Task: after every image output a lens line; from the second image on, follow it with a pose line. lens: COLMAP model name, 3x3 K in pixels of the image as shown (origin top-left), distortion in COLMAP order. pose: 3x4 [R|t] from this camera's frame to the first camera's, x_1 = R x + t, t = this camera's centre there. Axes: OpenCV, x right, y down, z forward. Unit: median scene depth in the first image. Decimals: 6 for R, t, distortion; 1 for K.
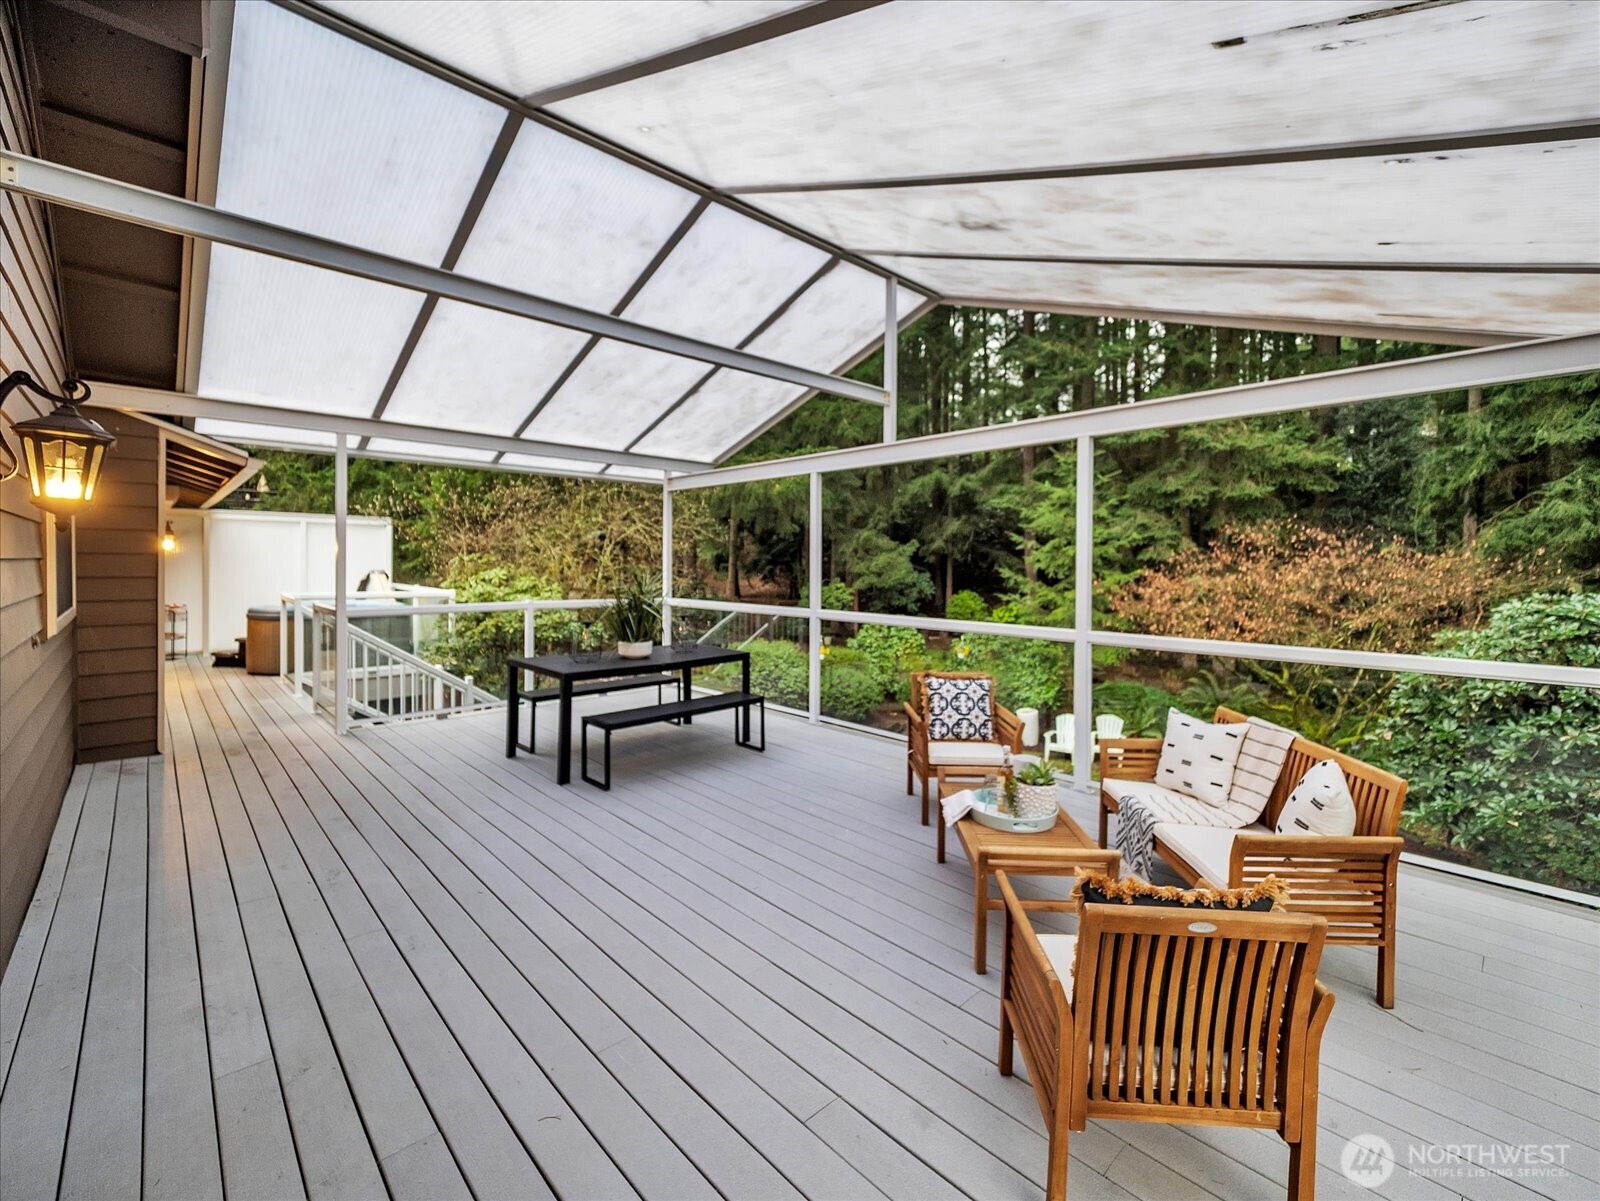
lens RADIAL K [[693.4, 0, 803.6], [0, 693.4, 568.4], [0, 0, 1]] dist [-0.006973, 0.000901]
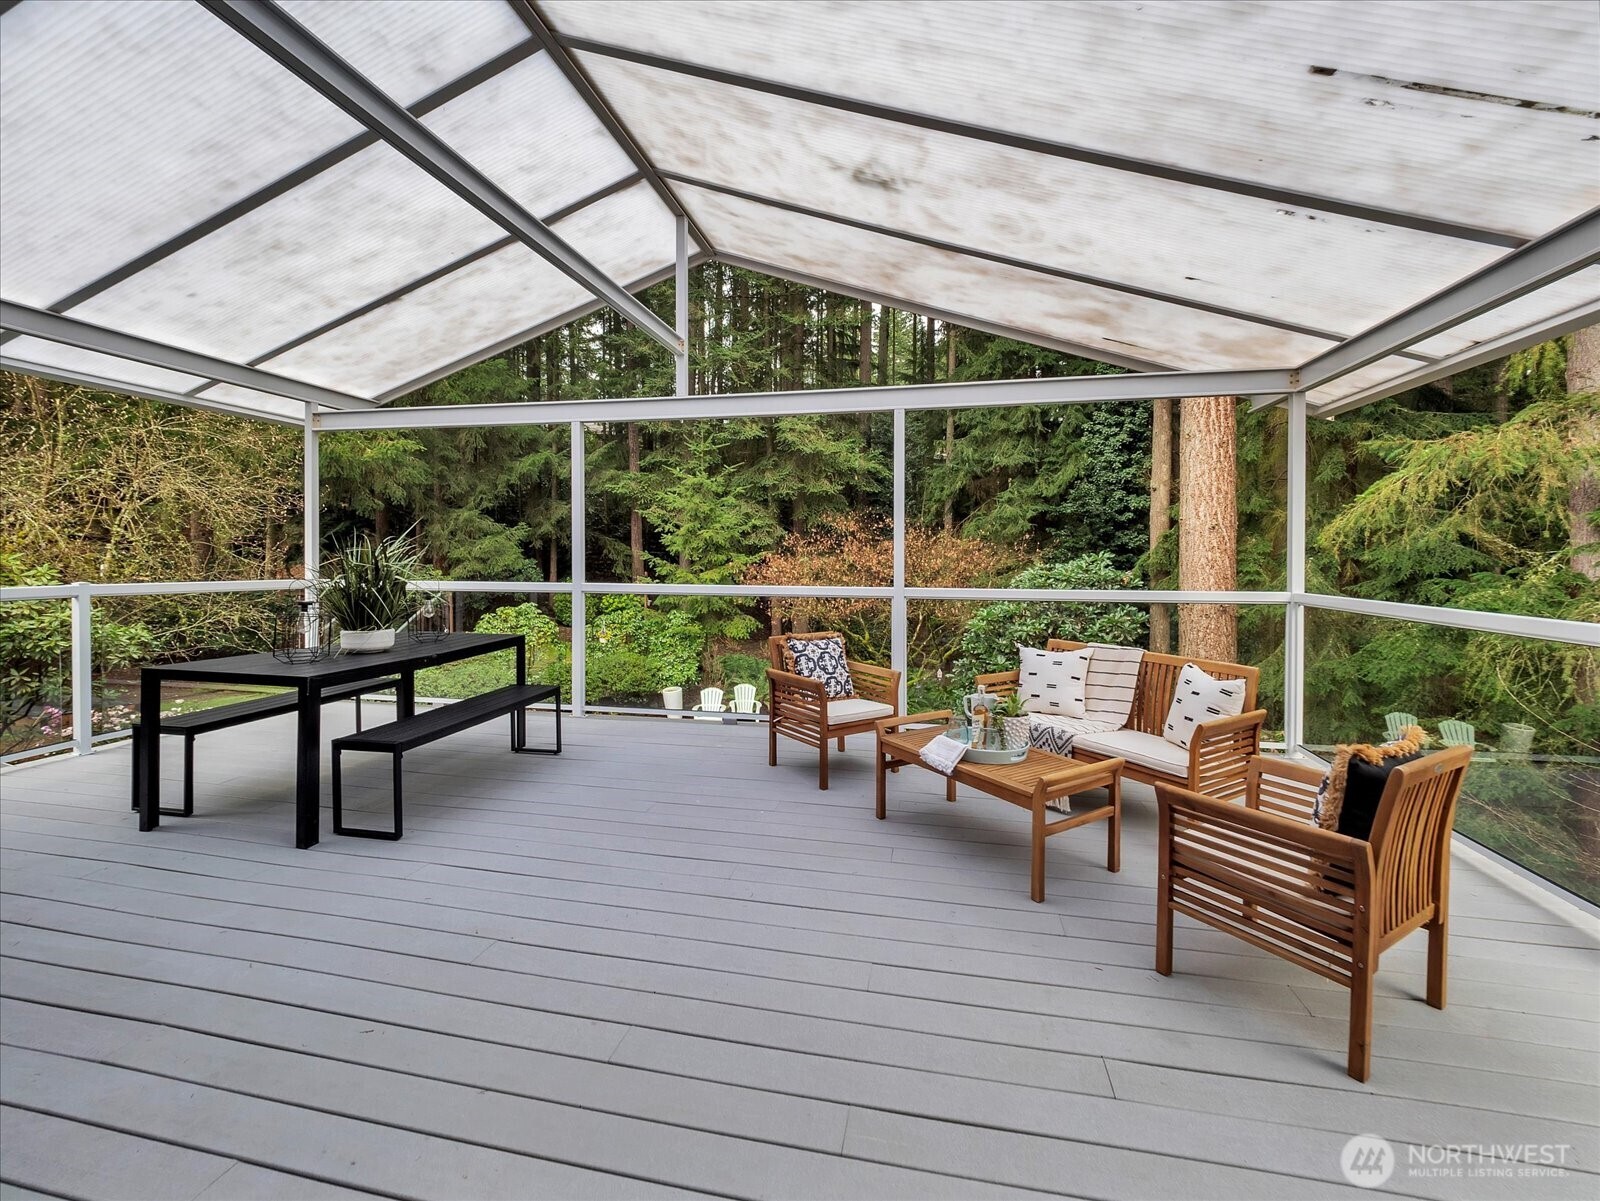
lens RADIAL K [[682.0, 0, 799.4], [0, 682.0, 561.9], [0, 0, 1]] dist [0.017831, -0.013335]
pose [[0.819763, -0.007381, 0.572655, -0.170764], [0.005166, 0.999972, 0.005494, 0.021349], [-0.572679, -0.001545, 0.819778, 0.105097]]
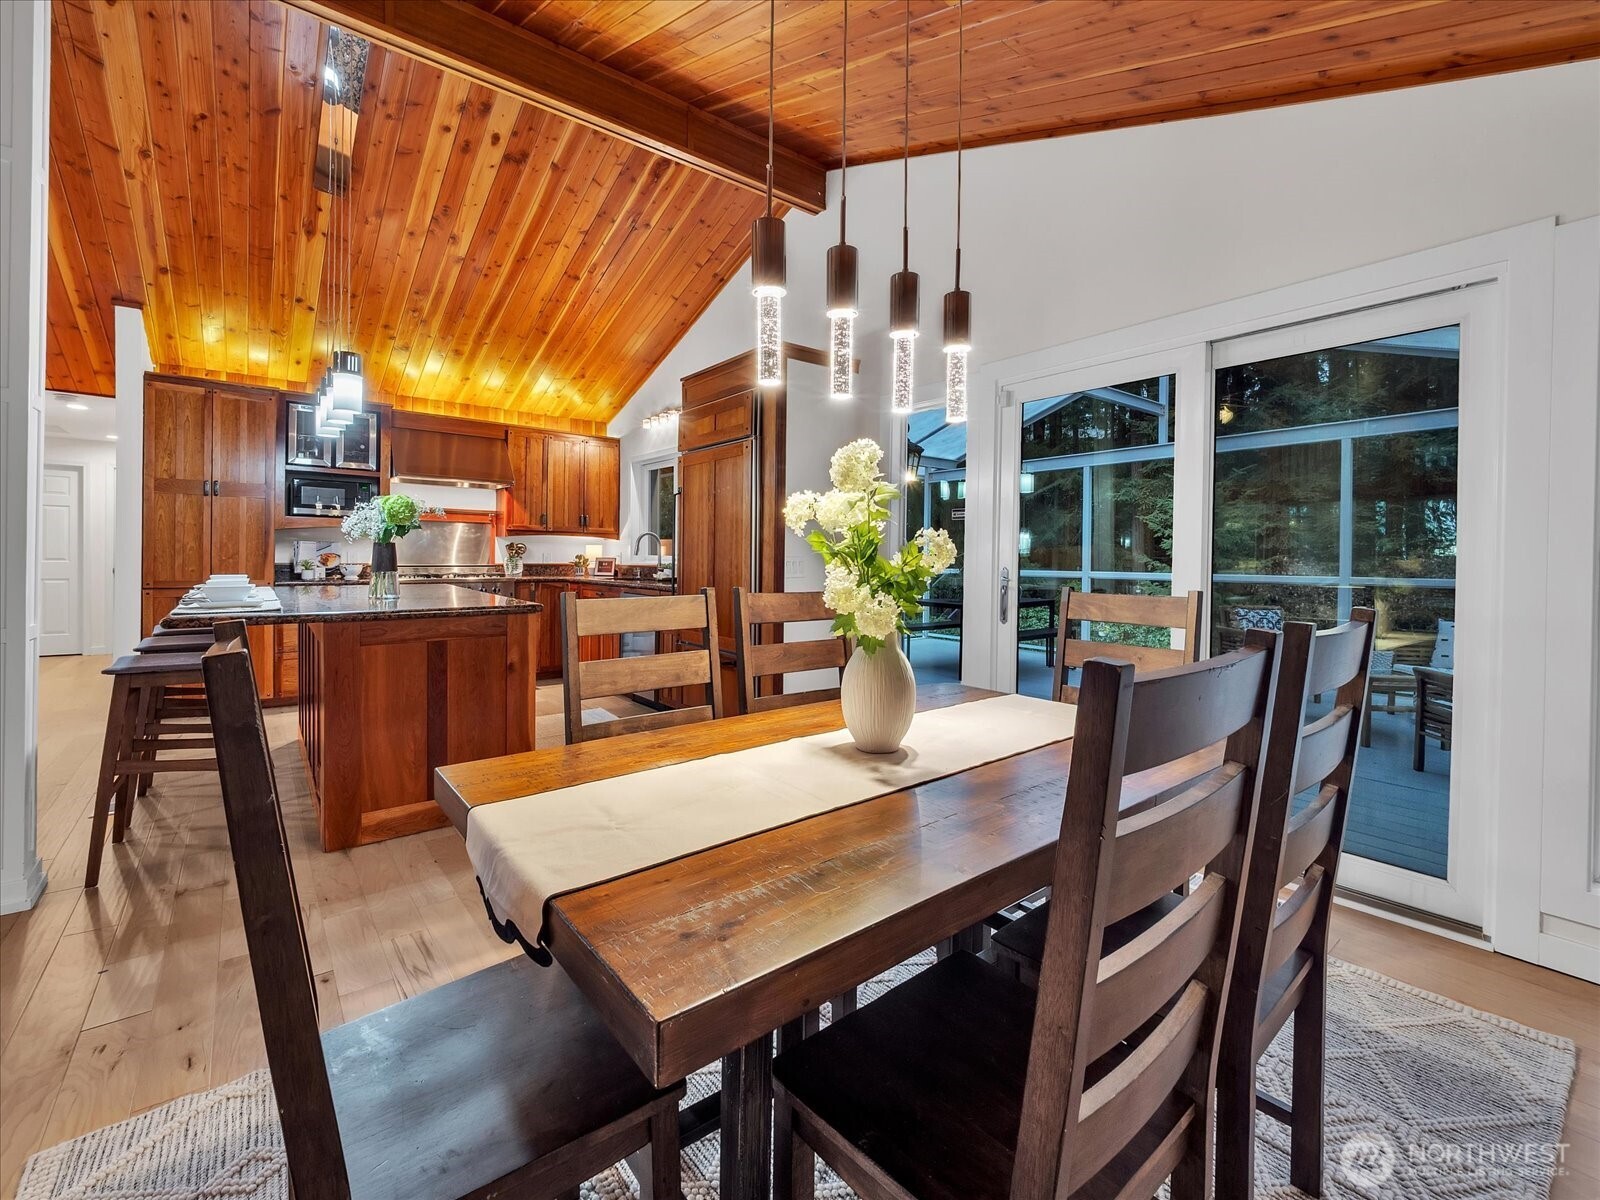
lens RADIAL K [[693.4, 0, 803.6], [0, 693.4, 567.9], [0, 0, 1]] dist [-0.006973, 0.000901]
pose [[0.997056, 0.002471, -0.076631, -0.292203], [-0.002290, 0.999994, 0.002449, 0.035331], [0.076637, -0.002266, 0.997056, -0.240312]]
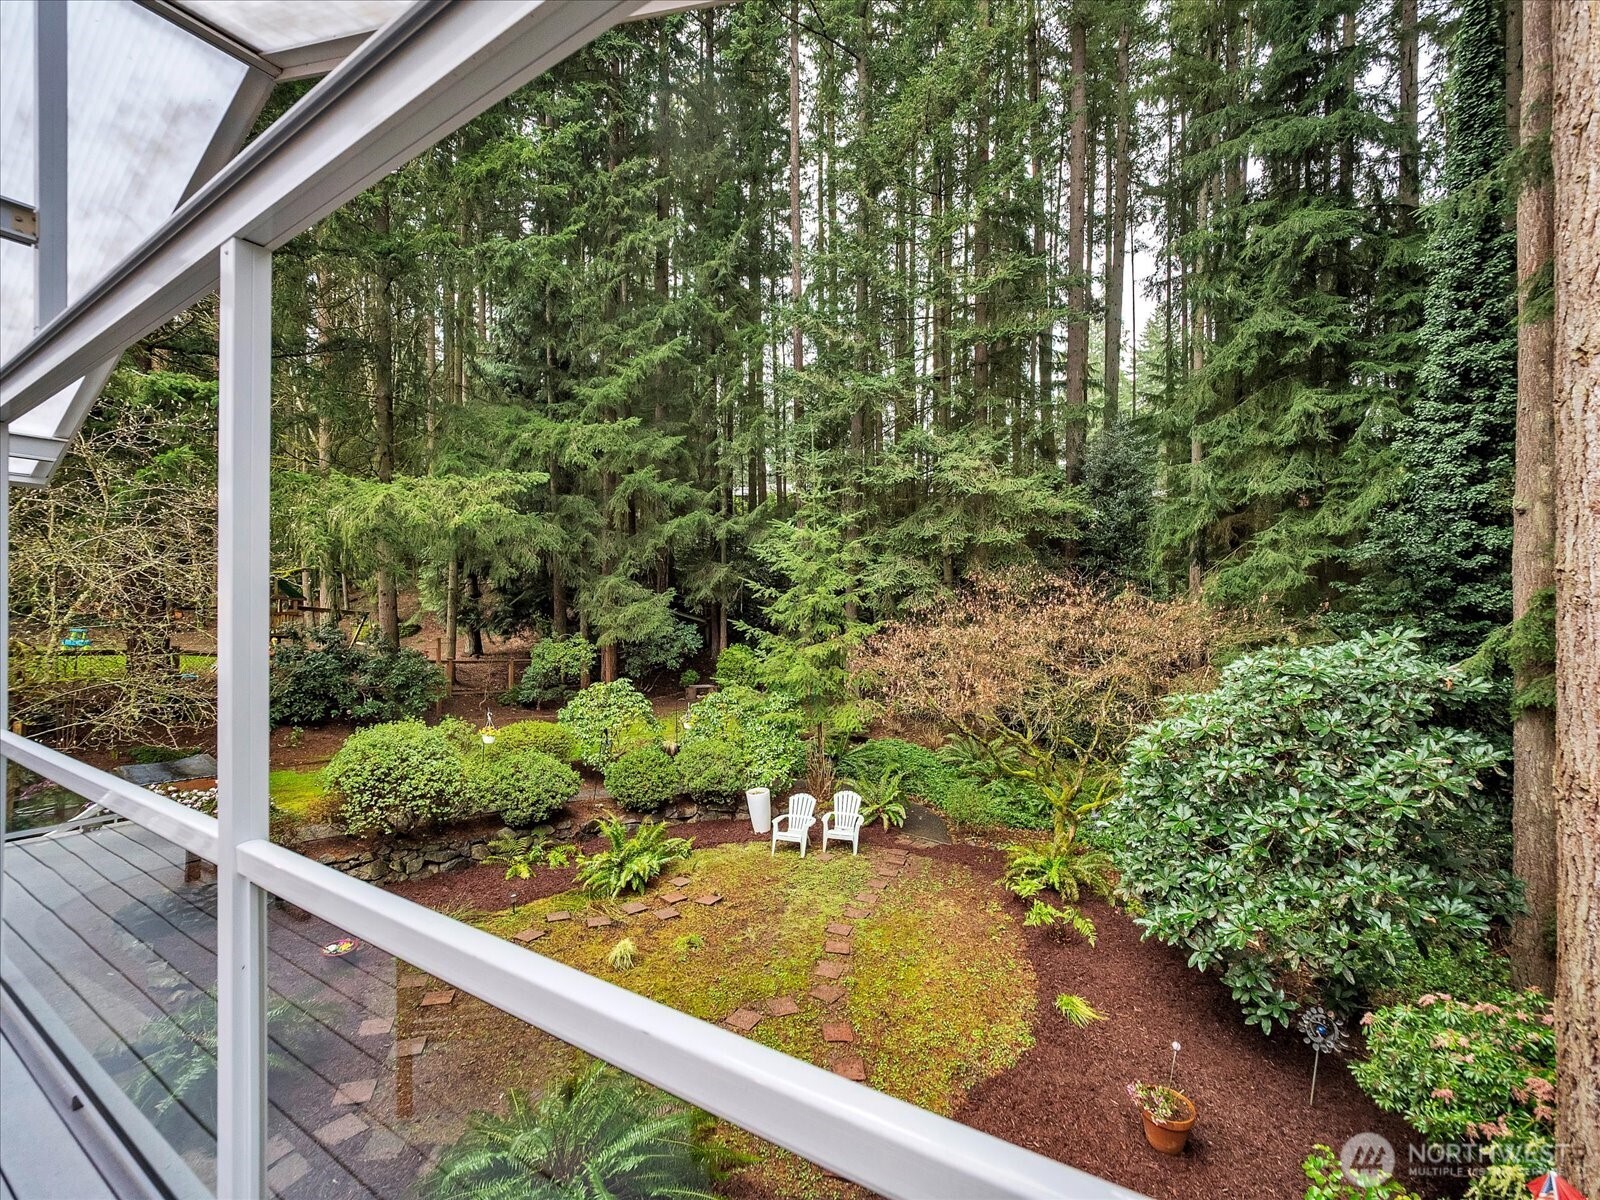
lens RADIAL K [[684.6, 0, 799.6], [0, 684.6, 608.3], [0, 0, 1]] dist [0.018412, -0.016109]
pose [[0.969152, -0.005196, 0.246409, 0.284780], [0.008736, 0.999874, -0.013275, -0.005859], [-0.246308, 0.015018, 0.969075, 0.306094]]
